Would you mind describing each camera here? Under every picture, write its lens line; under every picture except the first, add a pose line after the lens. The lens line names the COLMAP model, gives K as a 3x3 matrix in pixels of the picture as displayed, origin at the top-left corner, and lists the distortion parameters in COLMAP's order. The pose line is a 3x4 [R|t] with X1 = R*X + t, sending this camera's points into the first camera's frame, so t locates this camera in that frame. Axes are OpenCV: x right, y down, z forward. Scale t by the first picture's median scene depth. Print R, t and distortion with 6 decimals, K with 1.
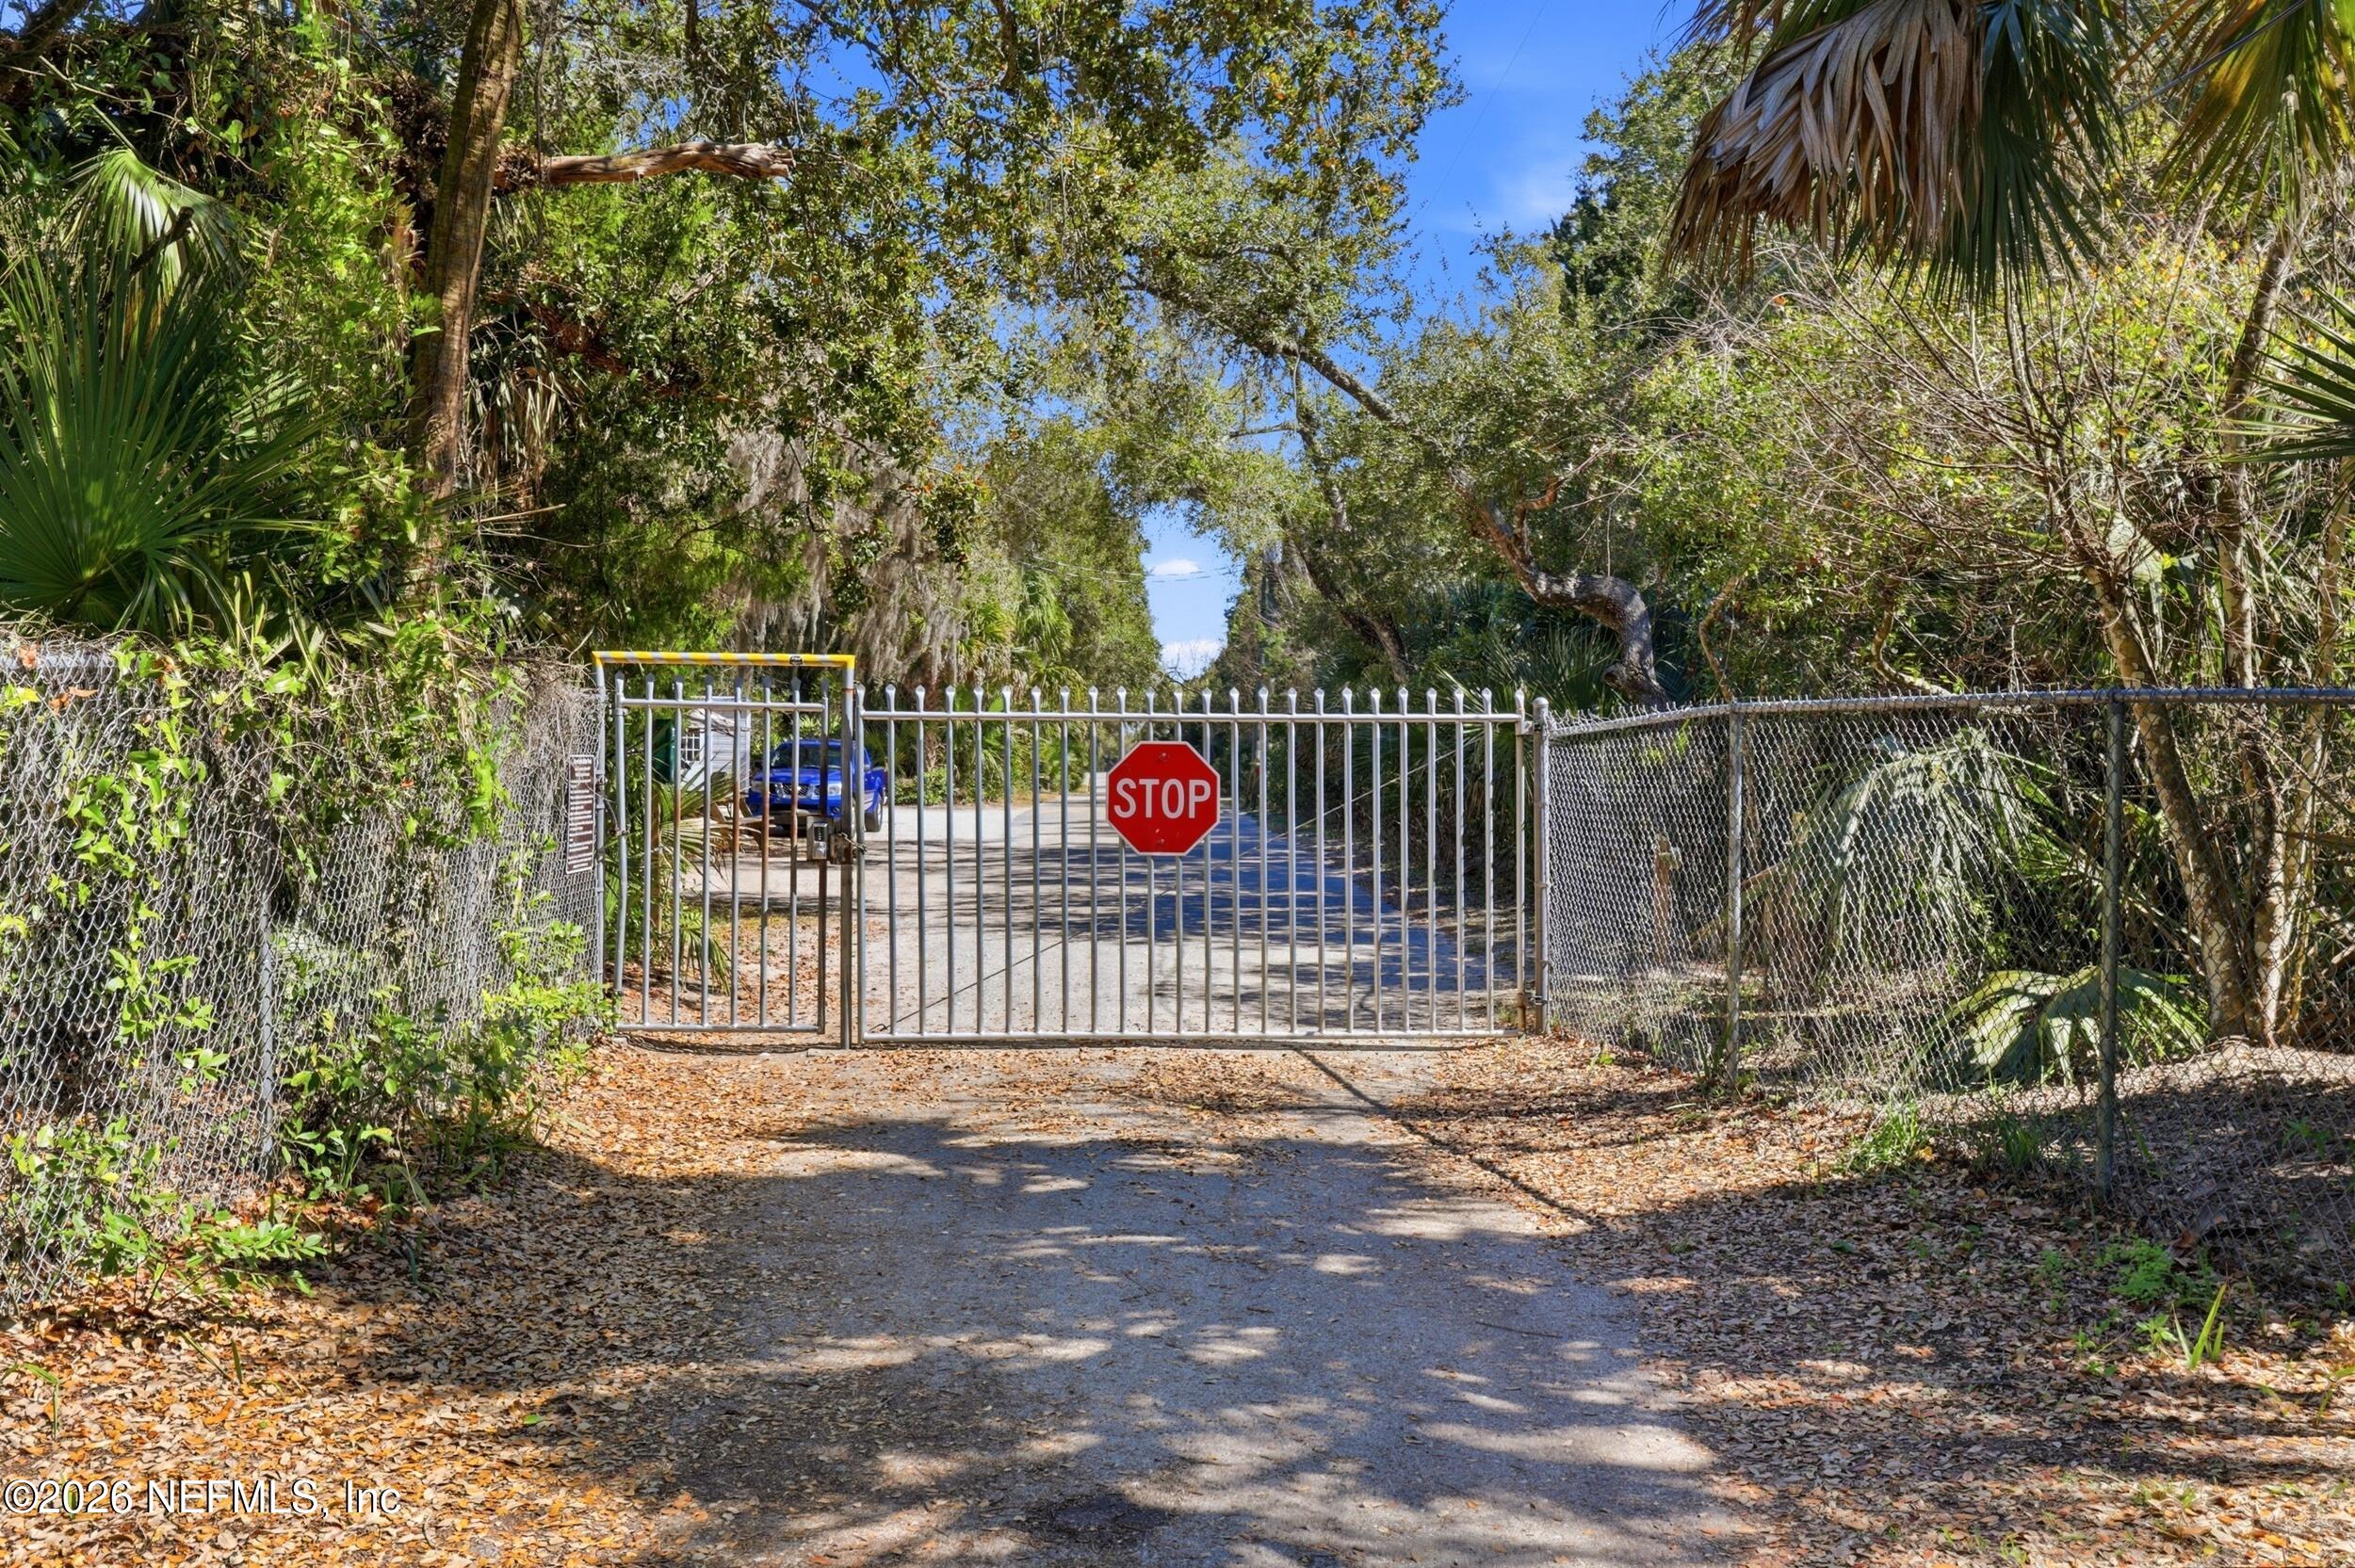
lens RADIAL K [[975.4, 0, 1176.3], [0, 975.4, 863.2], [0, 0, 1]] dist [-0.000807, -0.000226]
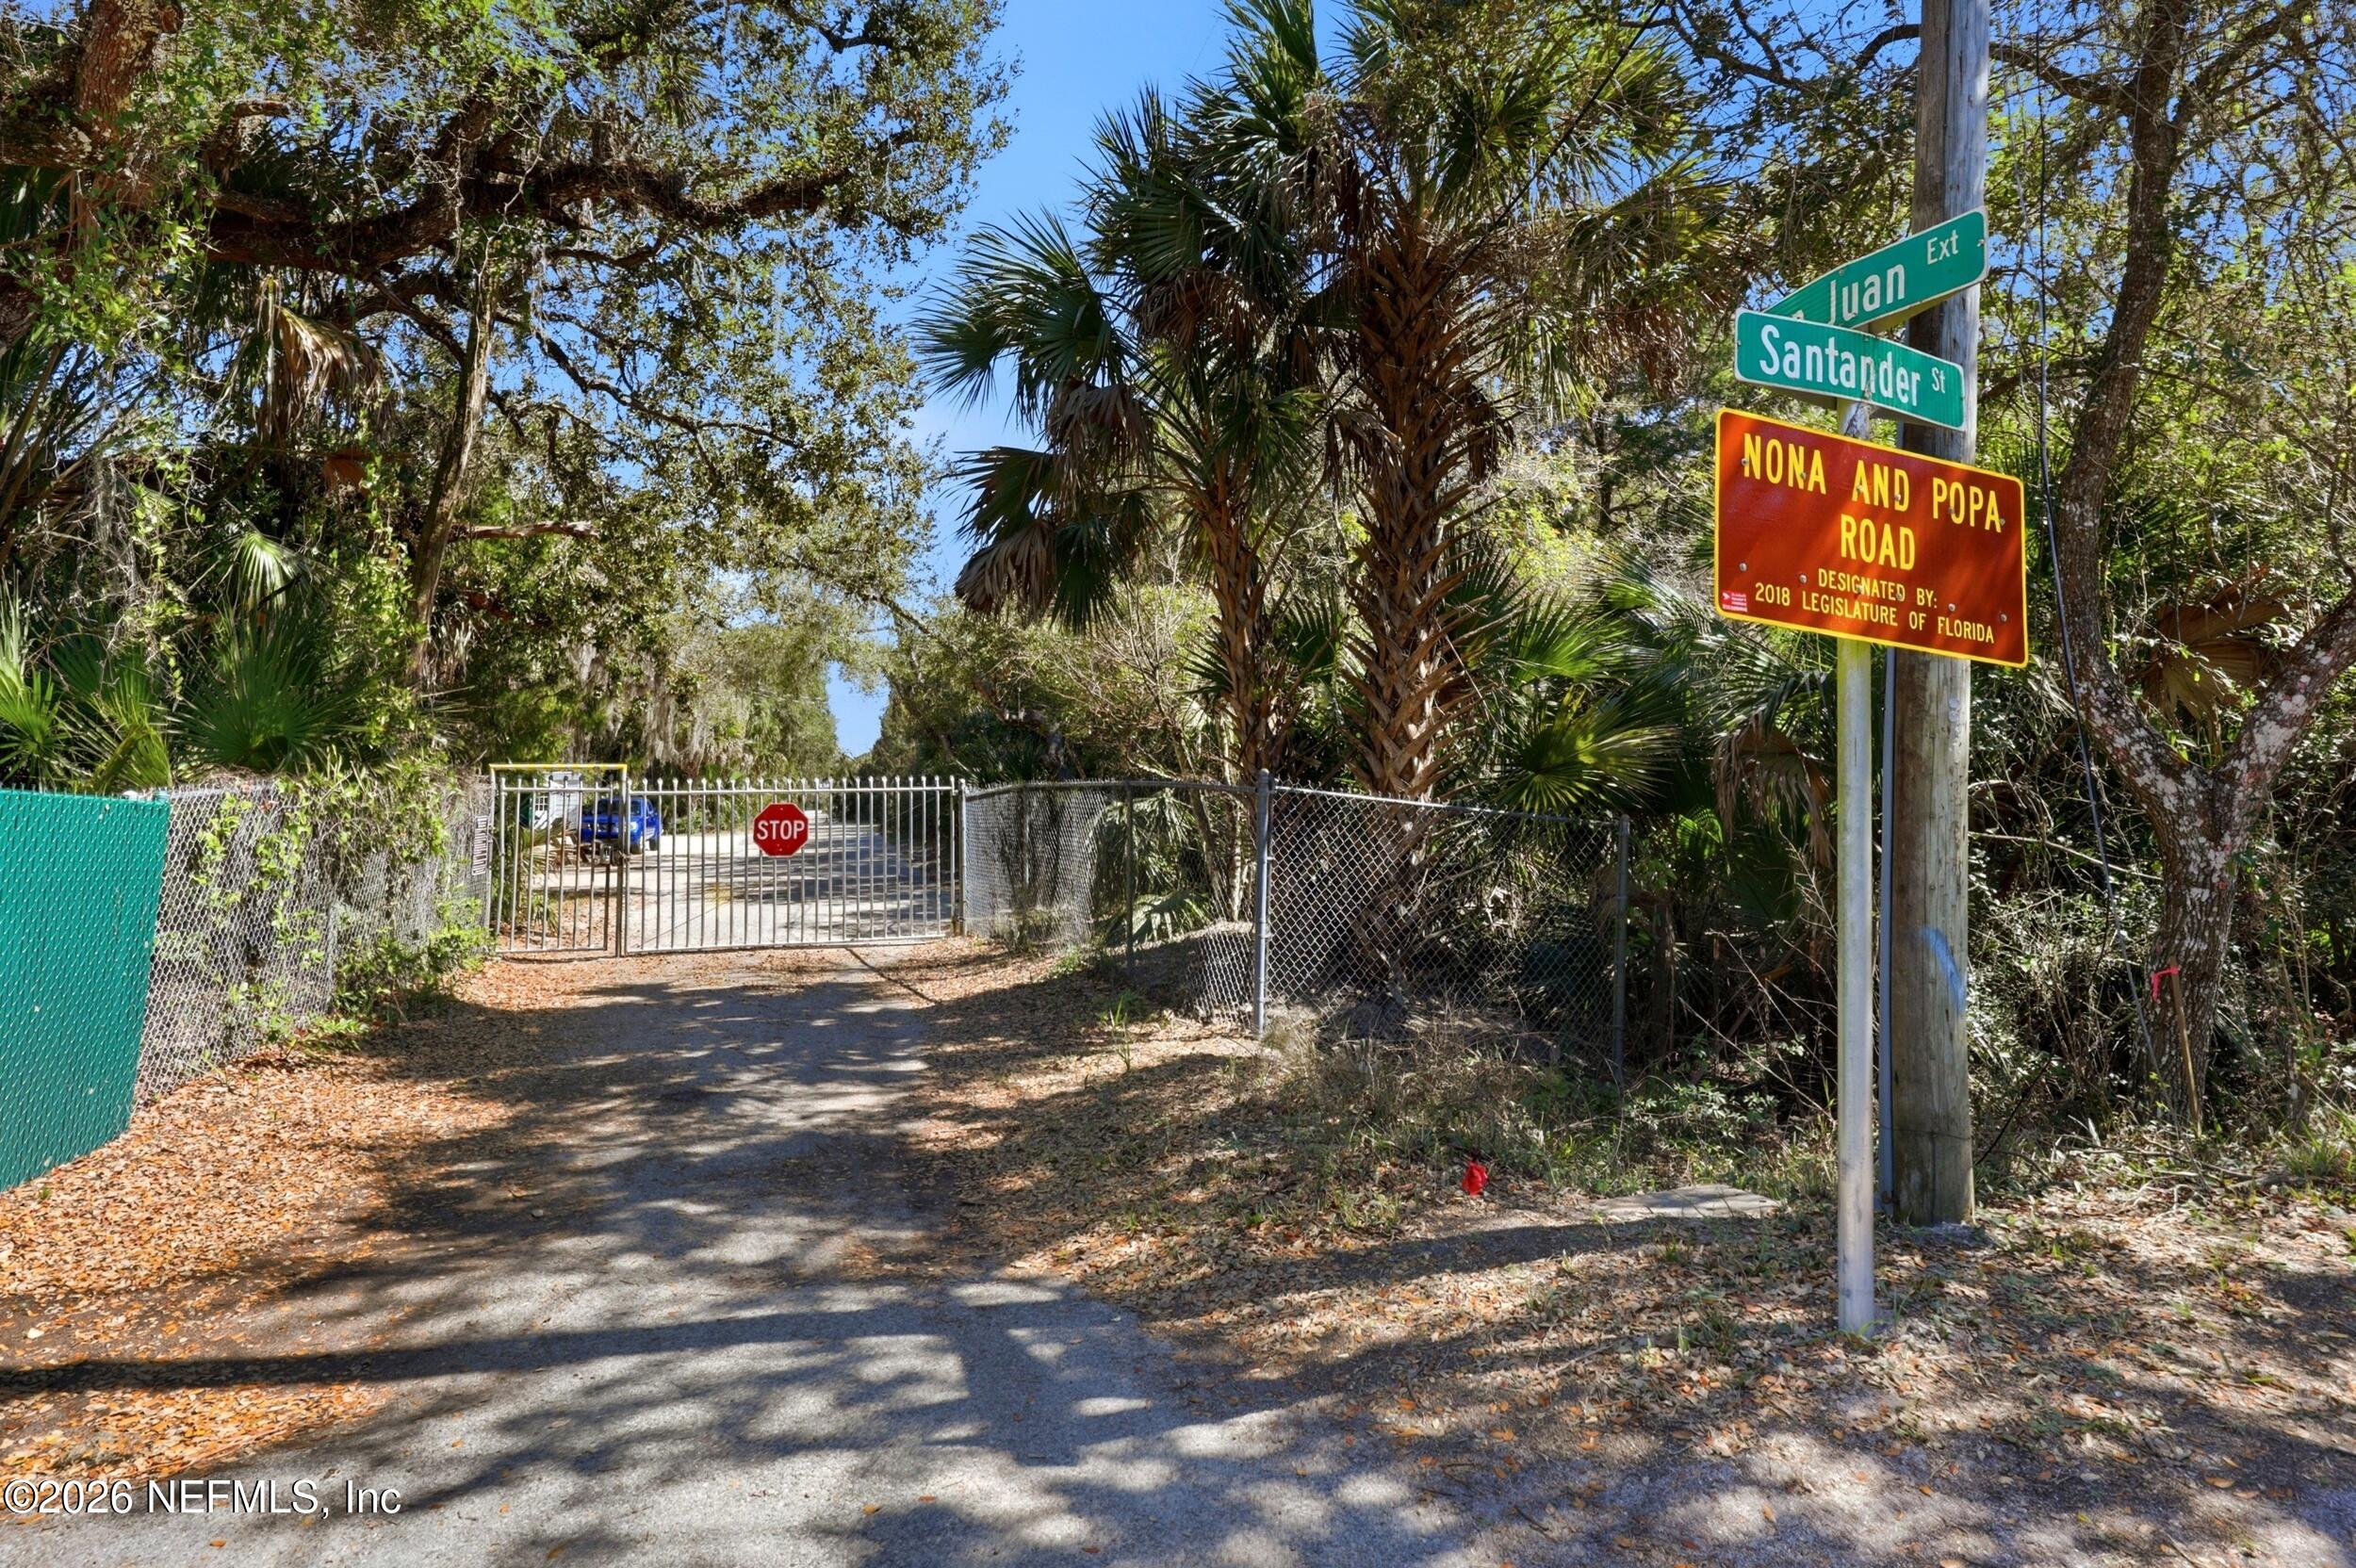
lens RADIAL K [[950.4, 0, 1185.5], [0, 950.4, 782.4], [0, 0, 1]] dist [-0.002345, -0.000200]
pose [[0.990910, -0.019990, 0.133035, 0.578942], [0.032554, 0.995139, -0.092946, 0.050363], [-0.130530, 0.096432, 0.986744, -1.144525]]
